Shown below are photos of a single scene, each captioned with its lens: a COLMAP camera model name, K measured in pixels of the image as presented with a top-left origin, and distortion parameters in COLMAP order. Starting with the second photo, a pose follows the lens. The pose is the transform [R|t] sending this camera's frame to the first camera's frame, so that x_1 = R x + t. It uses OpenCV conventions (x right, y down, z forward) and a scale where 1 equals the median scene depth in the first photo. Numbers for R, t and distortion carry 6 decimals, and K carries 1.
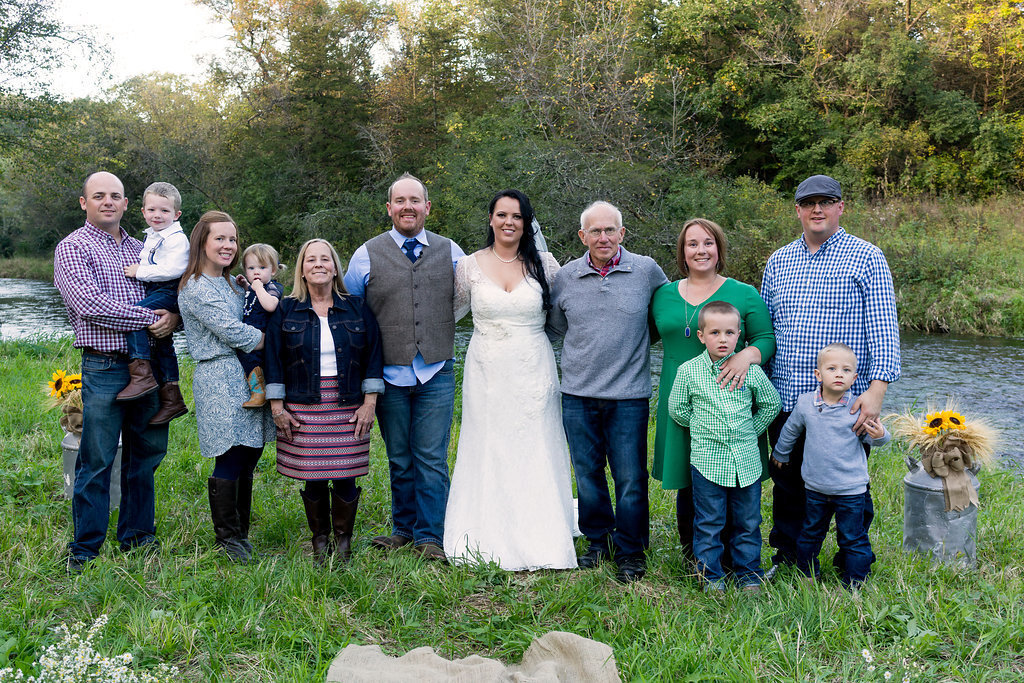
lens RADIAL K [[1460.8, 0, 503.1], [0, 1460.8, 353.9], [0, 0, 1]] dist [0.046034, 0.000000]
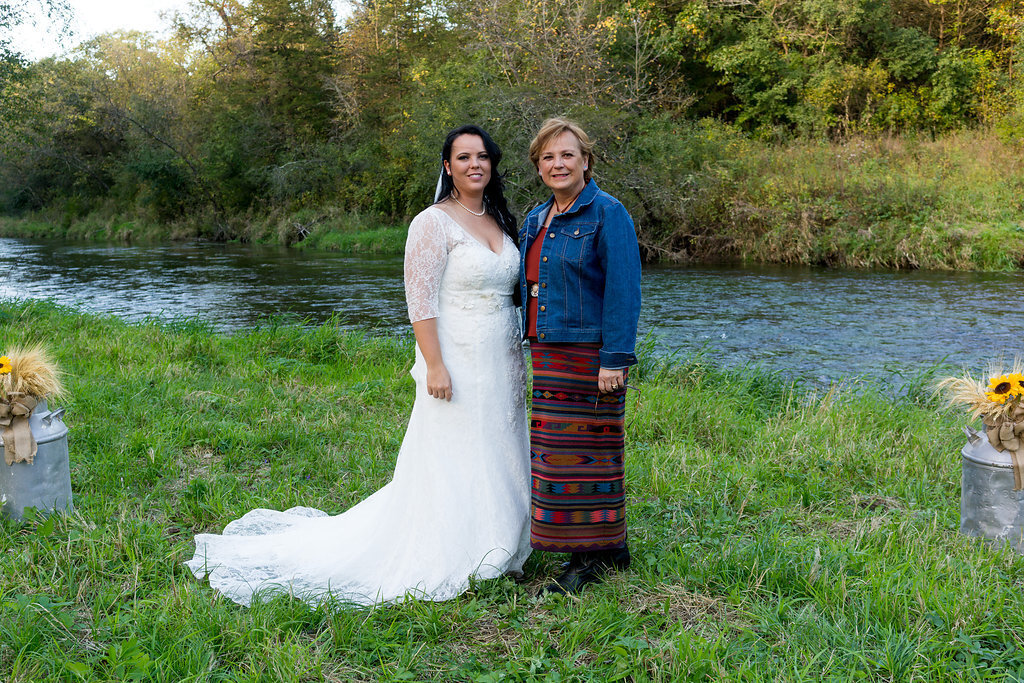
lens RADIAL K [[1276.4, 0, 489.3], [0, 1276.4, 349.8], [0, 0, 1]] dist [0.026958, 0.000000]
pose [[0.999321, -0.029087, 0.022629, -0.010245], [0.027921, 0.998349, 0.050206, -0.009925], [-0.024052, -0.049540, 0.998482, 0.113286]]
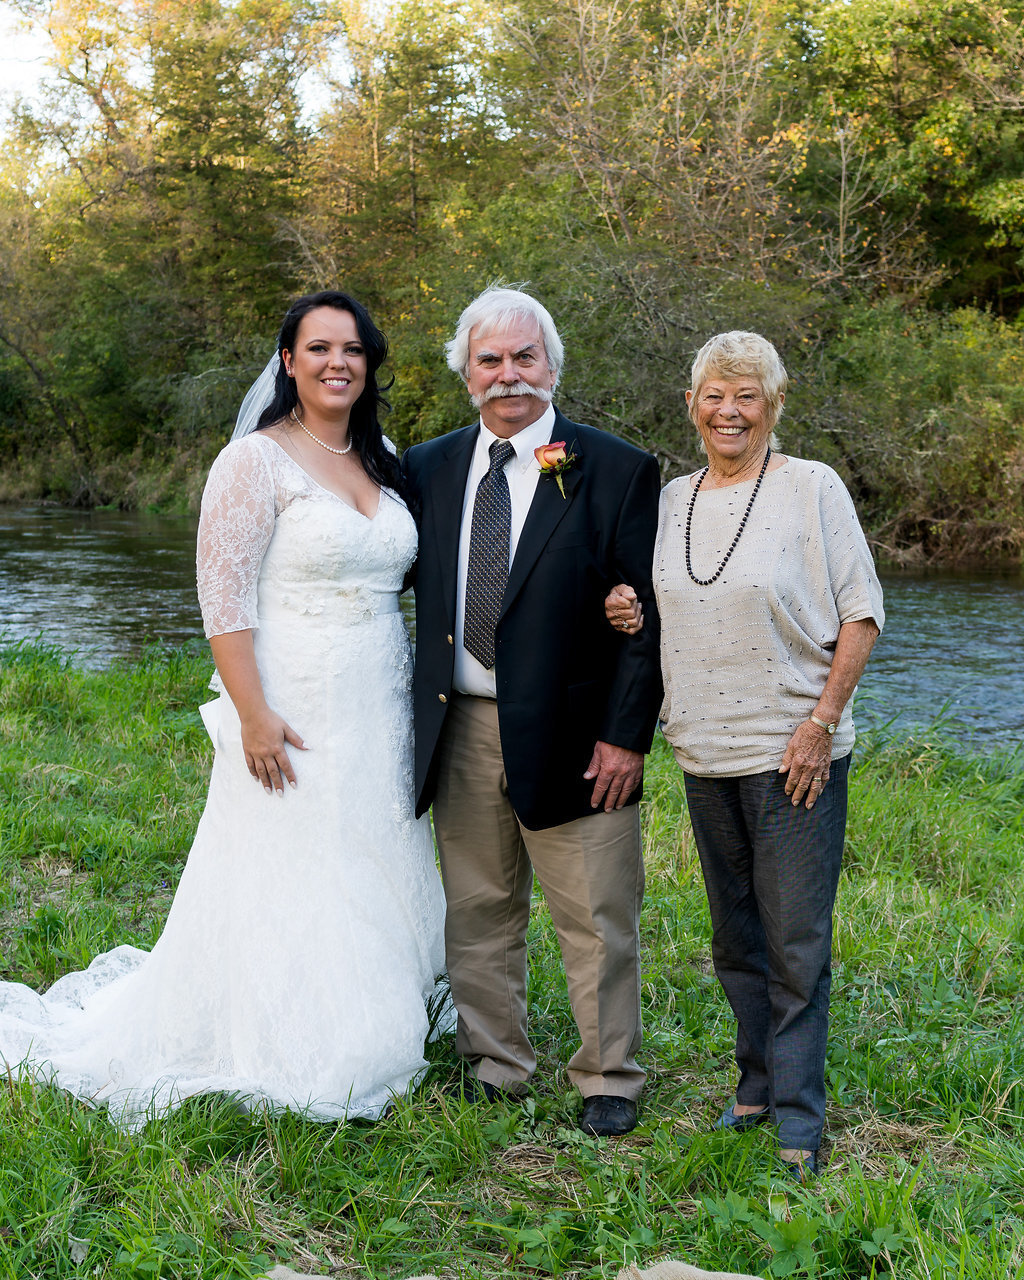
lens RADIAL K [[2403.0, 0, 526.9], [0, 2403.0, 665.9], [0, 0, 1]] dist [0.031213, 0.000000]
pose [[0.999981, -0.000056, 0.006204, -0.009213], [-0.000091, 0.999718, 0.023733, -0.006606], [-0.006203, -0.023733, 0.999699, 0.077265]]
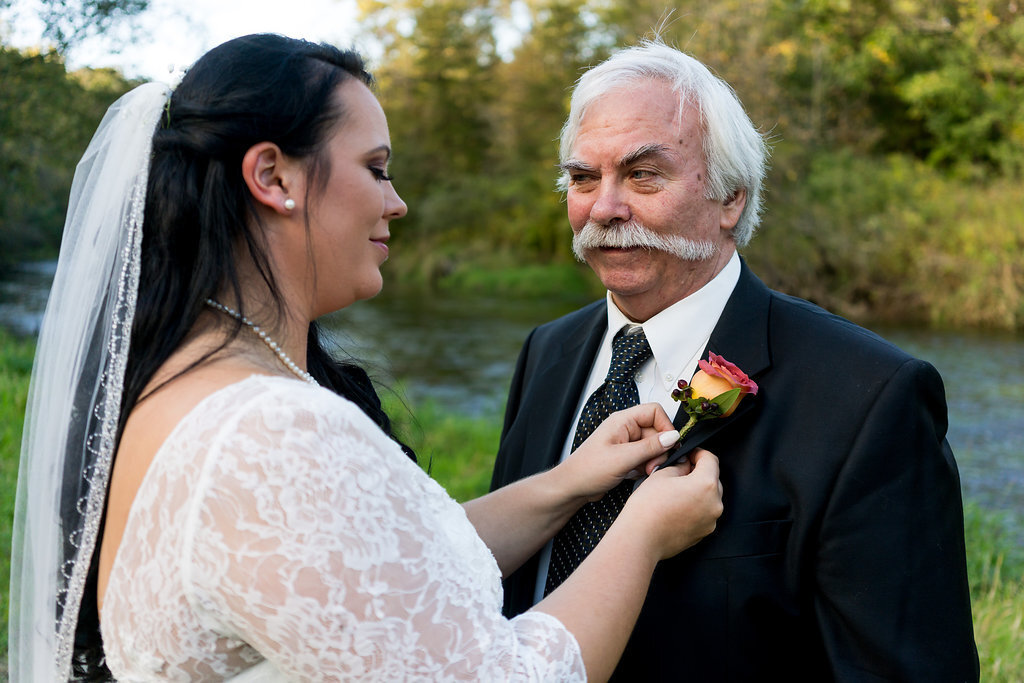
lens RADIAL K [[1152.8, 0, 550.6], [0, 1152.8, 315.6], [0, 0, 1]] dist [0.008025, 0.000000]
pose [[0.994654, 0.008252, -0.102938, 0.028024], [-0.008197, 0.999966, 0.000959, -0.021918], [0.102942, -0.000110, 0.994687, 0.274401]]
